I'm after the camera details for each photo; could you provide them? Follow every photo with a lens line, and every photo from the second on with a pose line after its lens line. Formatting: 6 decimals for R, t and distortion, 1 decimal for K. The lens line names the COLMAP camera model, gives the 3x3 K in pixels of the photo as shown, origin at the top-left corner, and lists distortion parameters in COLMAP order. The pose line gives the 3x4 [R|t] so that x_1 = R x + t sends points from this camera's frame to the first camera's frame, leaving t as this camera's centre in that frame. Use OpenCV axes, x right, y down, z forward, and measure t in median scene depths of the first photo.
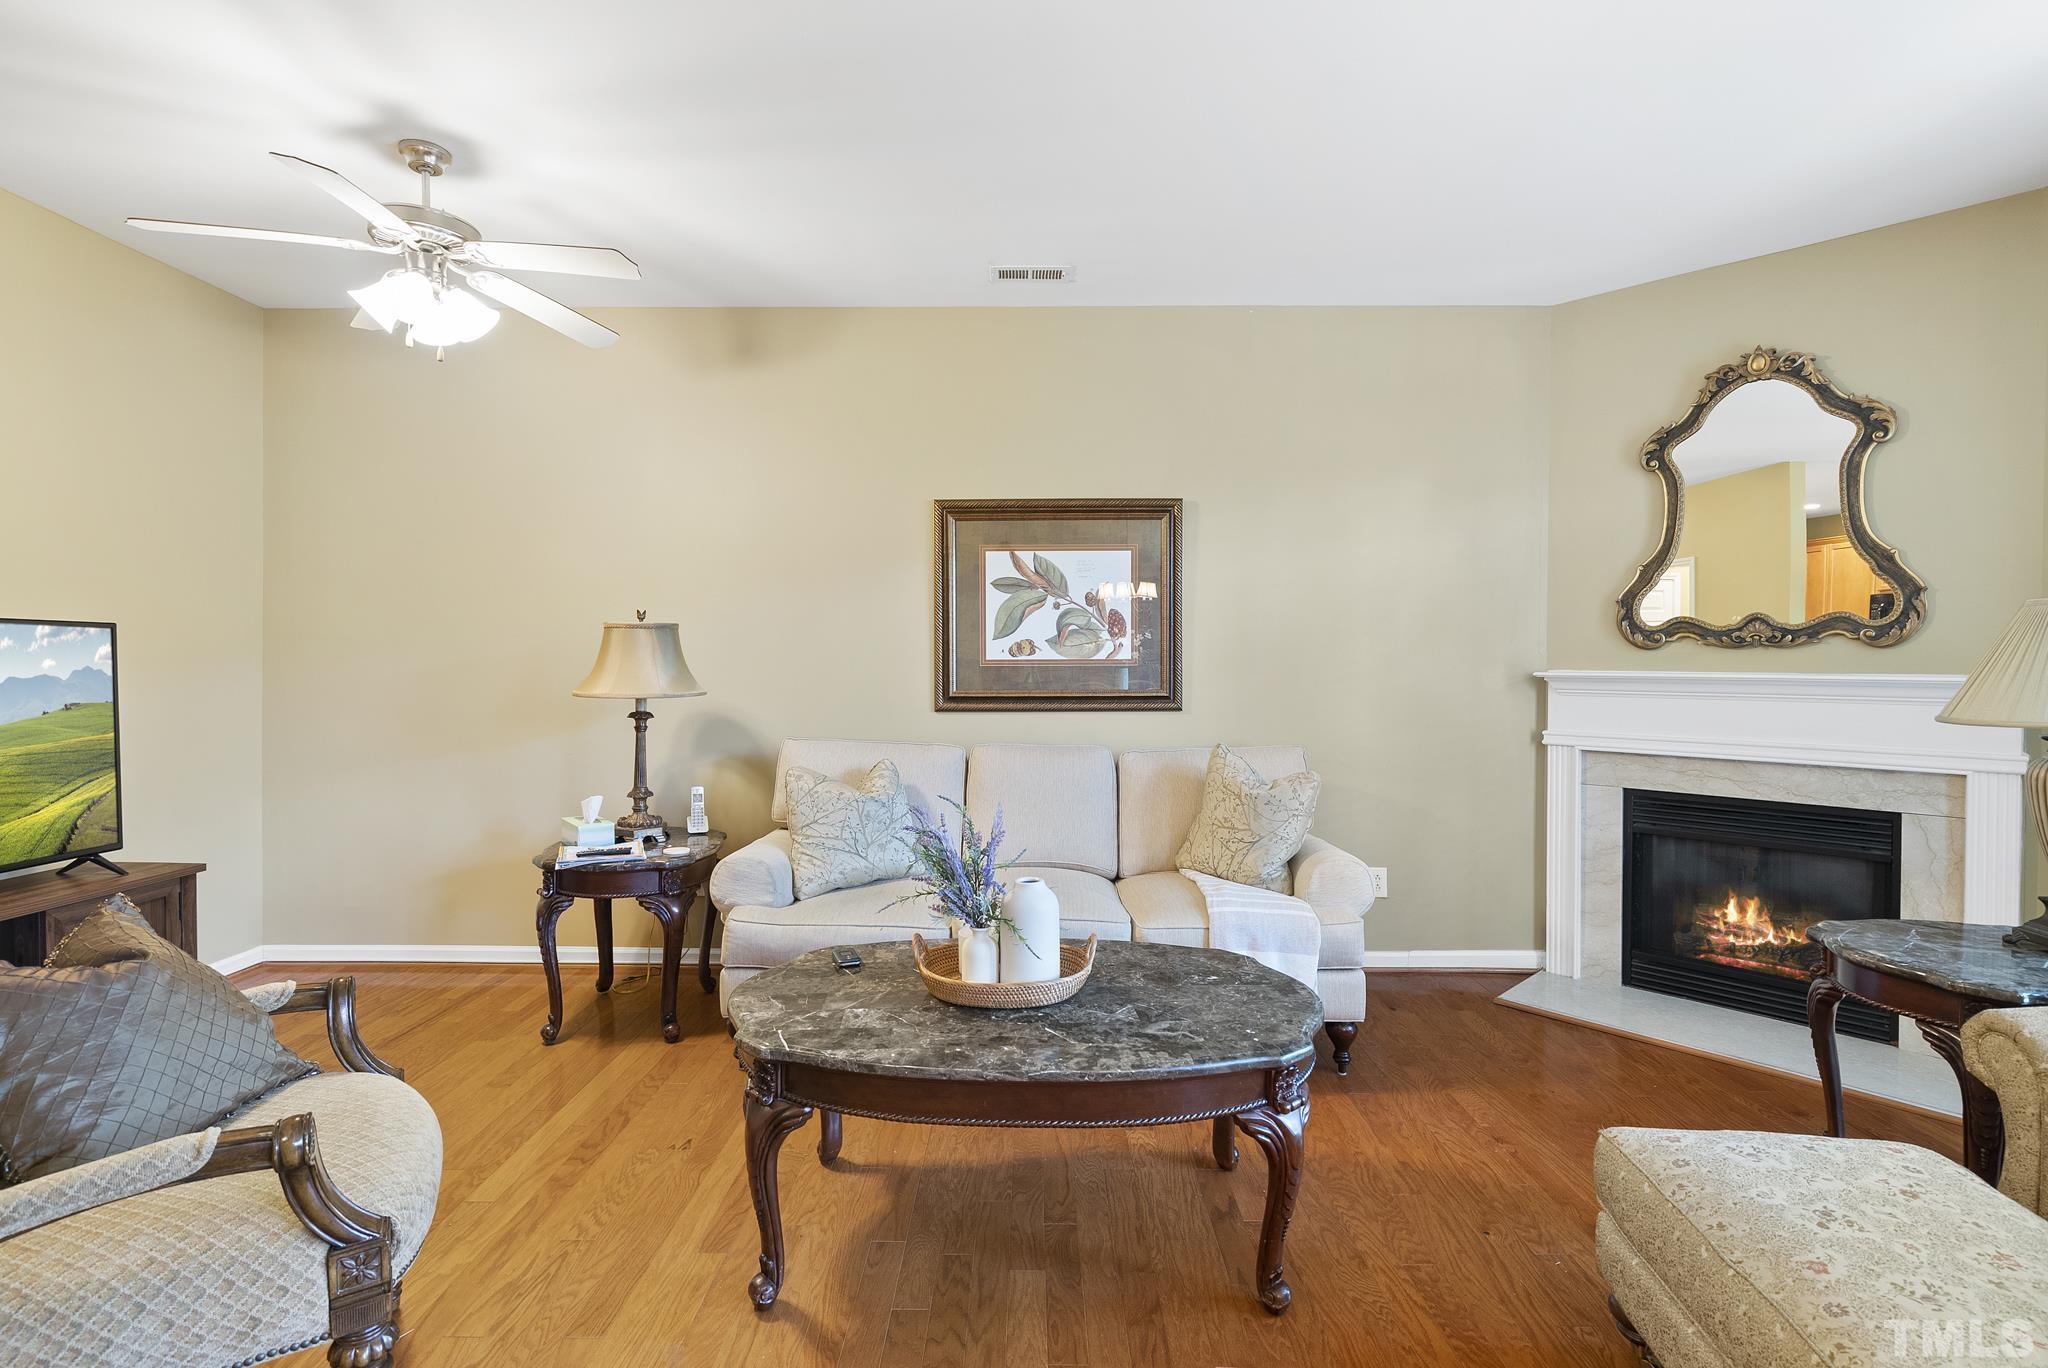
lens RADIAL K [[945.5, 0, 1032.7], [0, 945.5, 674.3], [0, 0, 1]] dist [-0.005527, 0.002471]
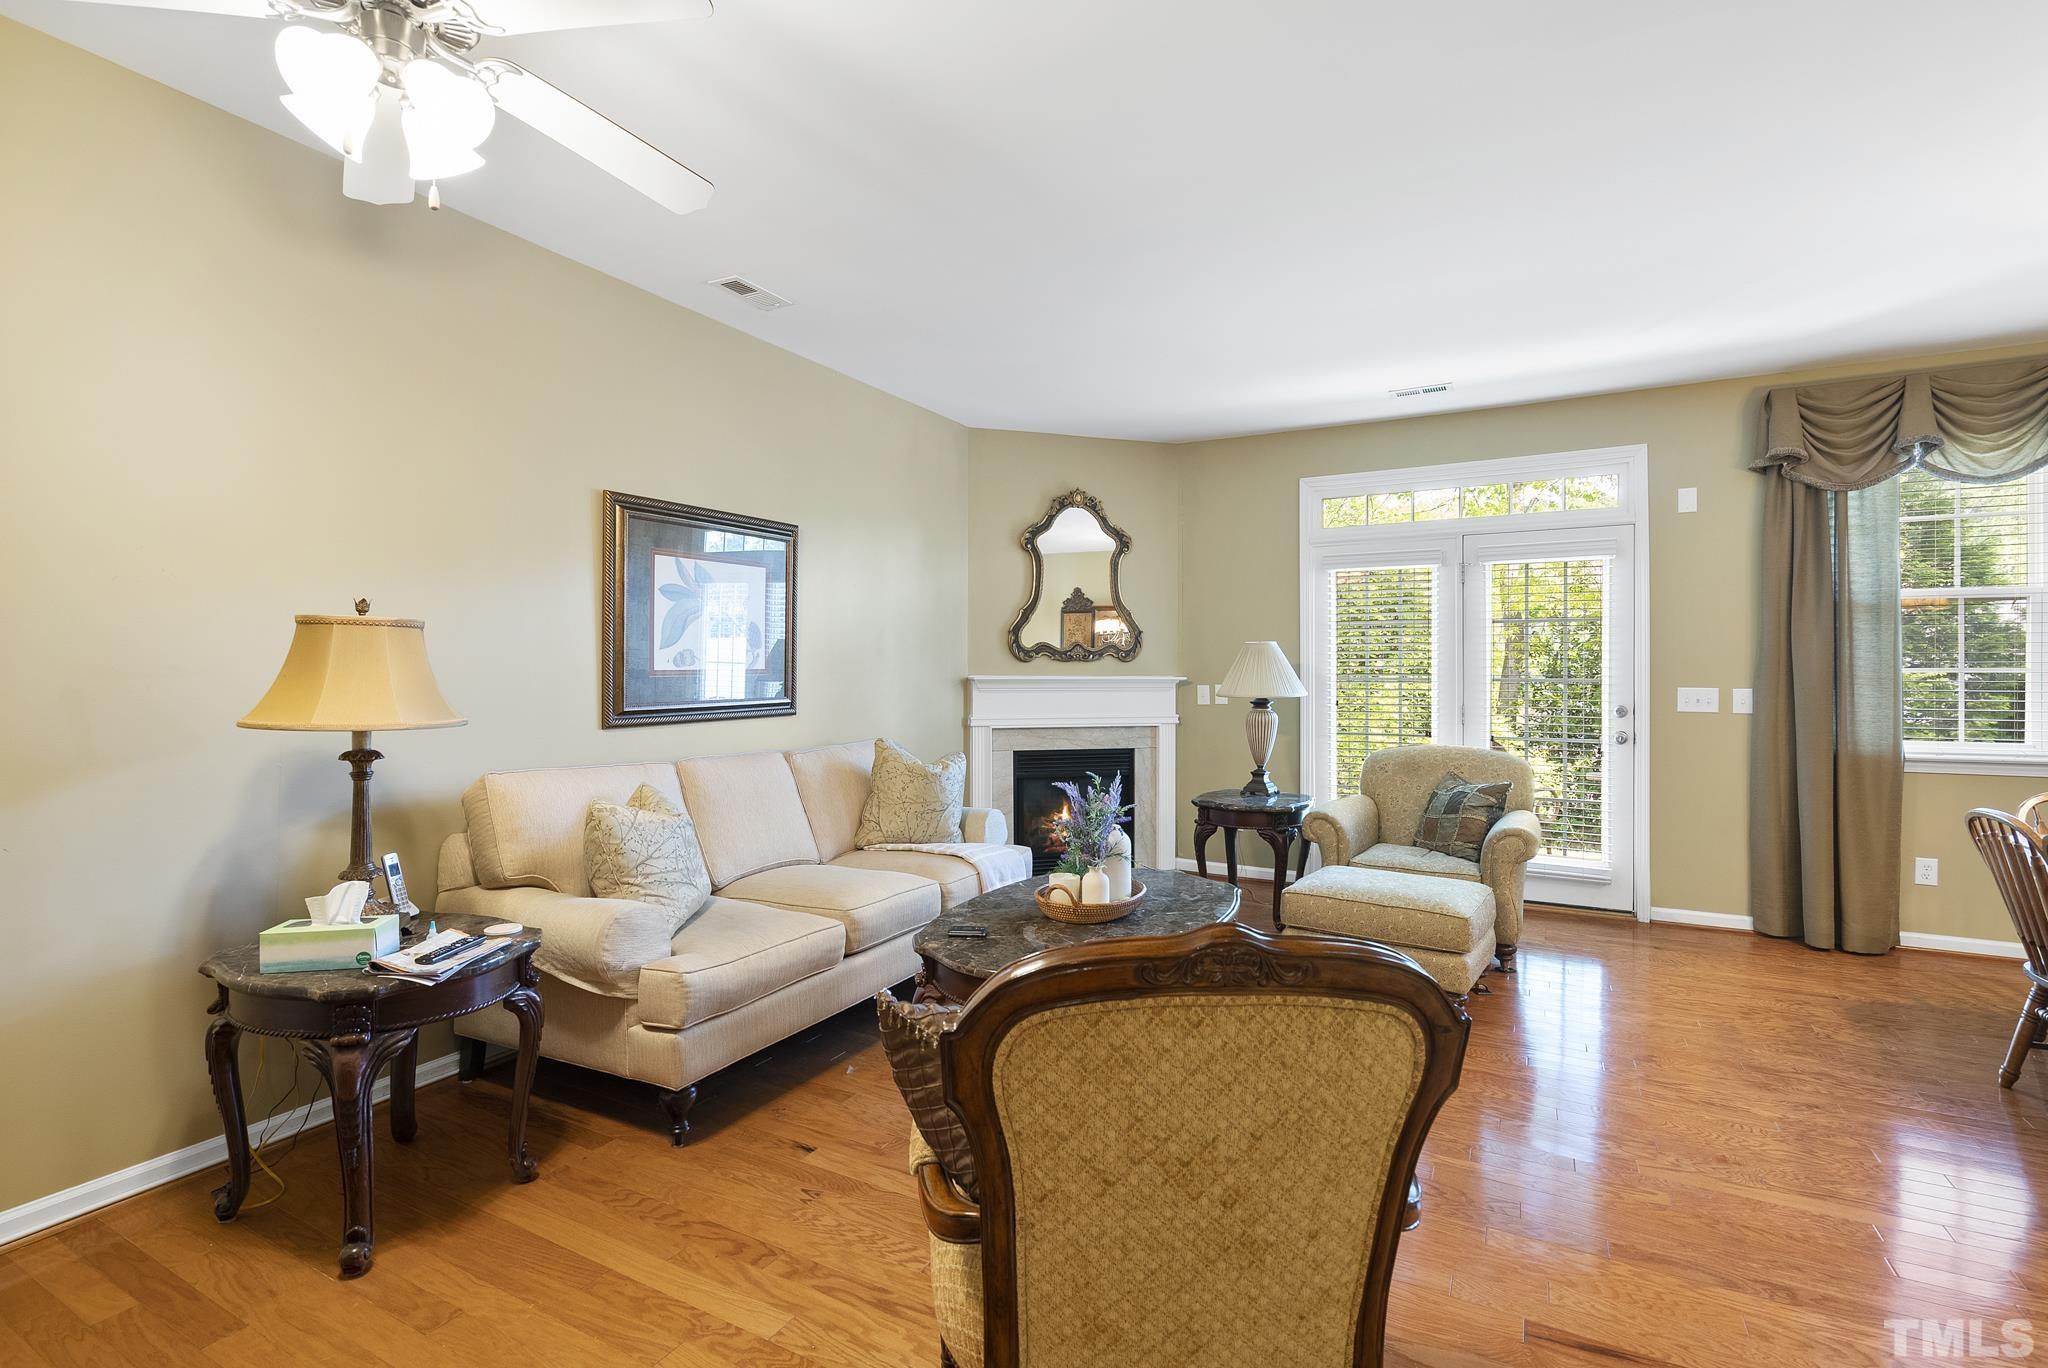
lens RADIAL K [[945.5, 0, 1011.9], [0, 945.5, 678.3], [0, 0, 1]] dist [-0.005527, 0.002471]
pose [[0.468977, -0.012012, 0.883129, -0.782668], [0.015787, 0.999862, 0.005216, -0.007433], [-0.883069, 0.011495, 0.469102, 0.276178]]
